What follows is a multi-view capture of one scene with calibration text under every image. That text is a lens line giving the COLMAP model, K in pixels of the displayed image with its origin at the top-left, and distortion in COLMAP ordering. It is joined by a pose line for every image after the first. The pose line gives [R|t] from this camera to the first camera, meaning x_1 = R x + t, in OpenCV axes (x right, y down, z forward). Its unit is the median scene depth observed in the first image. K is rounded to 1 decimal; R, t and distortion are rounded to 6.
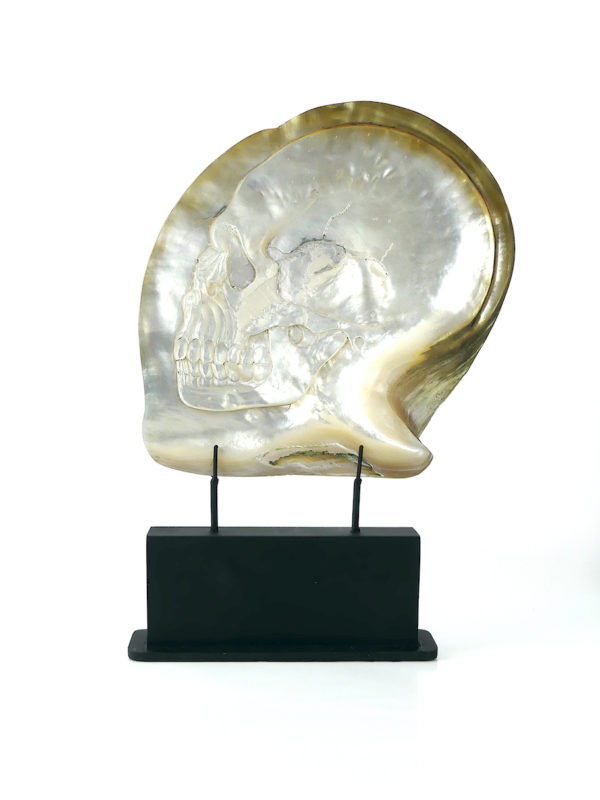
lens RADIAL K [[1580.3, 0, 300.0], [0, 1580.3, 400.0], [0, 0, 1]] dist [0.035319, -0.120339]
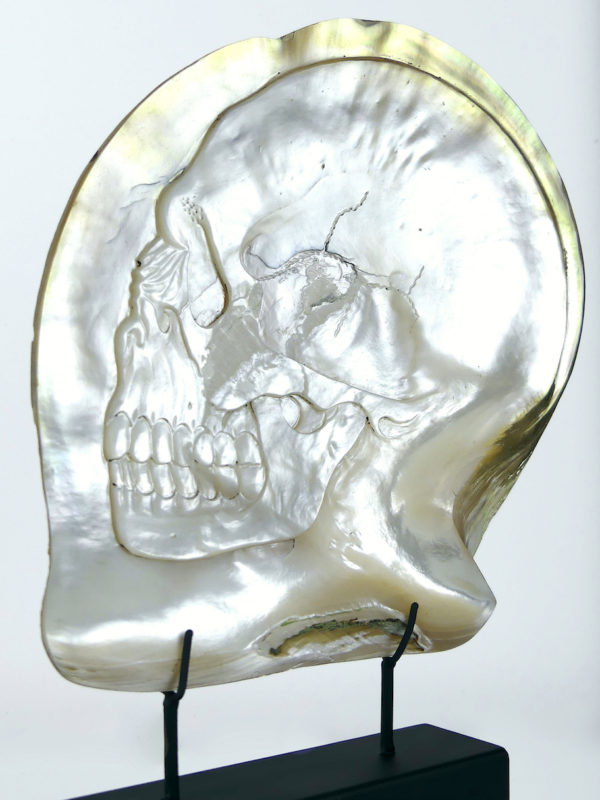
lens RADIAL K [[1002.7, 0, 300.0], [0, 1002.7, 400.0], [0, 0, 1]] dist [-0.037263, -0.016953]
pose [[0.839391, 0.016611, 0.543275, -0.194574], [0.035603, 0.995706, -0.085454, -0.015245], [-0.542361, 0.091072, 0.835195, 0.707830]]
